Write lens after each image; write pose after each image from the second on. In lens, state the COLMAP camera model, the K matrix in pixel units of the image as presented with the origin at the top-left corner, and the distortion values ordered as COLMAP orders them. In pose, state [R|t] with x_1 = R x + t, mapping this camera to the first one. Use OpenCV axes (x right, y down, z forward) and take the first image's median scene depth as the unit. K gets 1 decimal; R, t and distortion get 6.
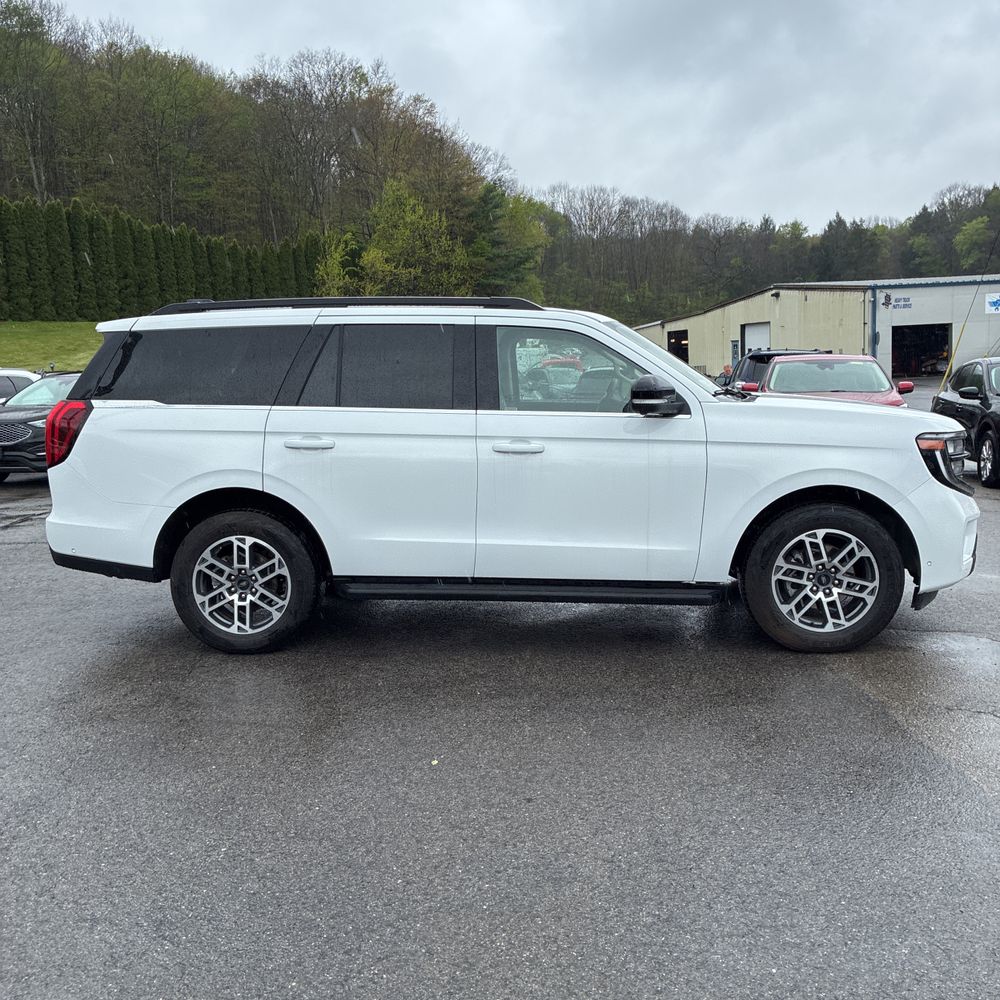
lens RADIAL K [[1008.7, 0, 499.7], [0, 1008.7, 497.9], [0, 0, 1]] dist [0.008016, 0.000000]
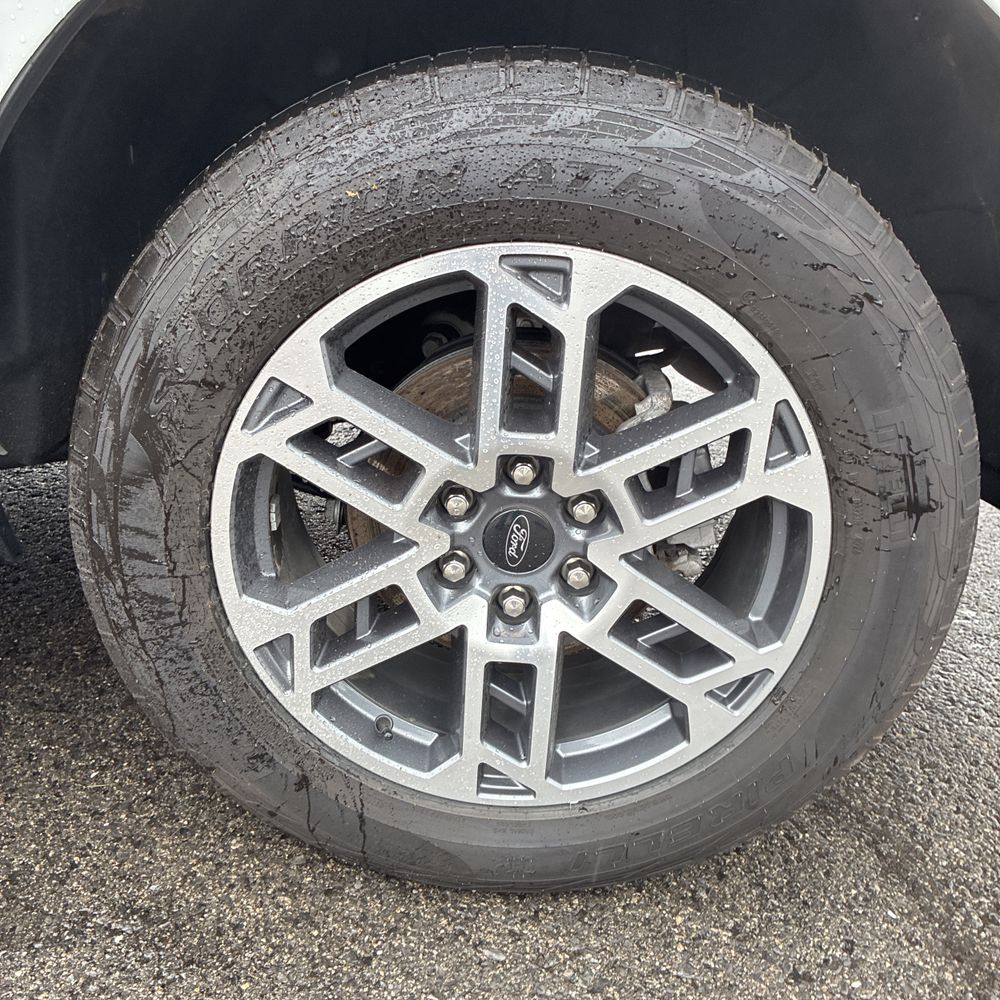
lens RADIAL K [[1008.7, 0, 492.5], [0, 1008.7, 494.6], [0, 0, 1]] dist [0.008016, 0.000000]
pose [[0.931567, 0.306933, 0.194869, 0.279768], [-0.349686, 0.903122, 0.249180, 0.031637], [-0.099509, -0.300271, 0.948649, 0.835666]]
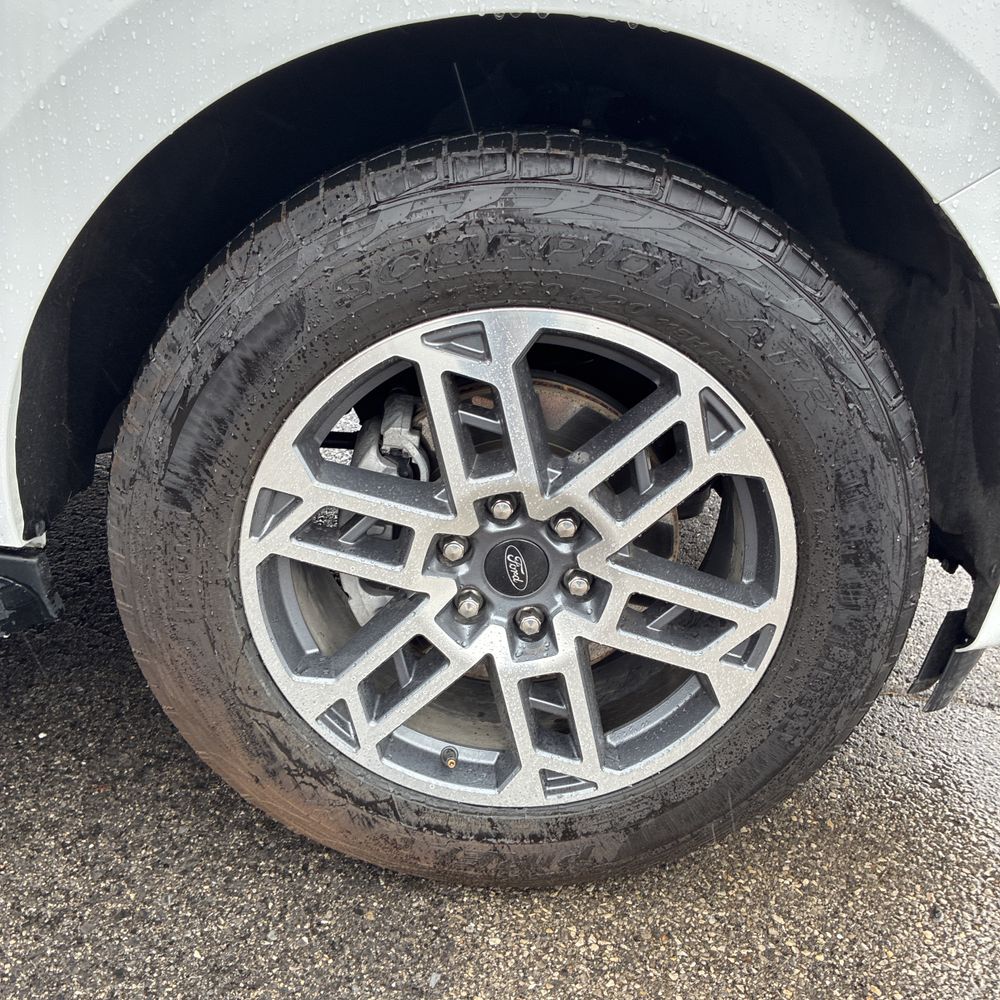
lens RADIAL K [[1008.7, 0, 492.4], [0, 1008.7, 493.1], [0, 0, 1]] dist [0.008016, 0.000000]
pose [[0.992250, 0.054037, 0.111894, 0.293378], [-0.082378, 0.960230, 0.266782, 0.015761], [-0.093028, -0.273932, 0.957239, 0.817598]]
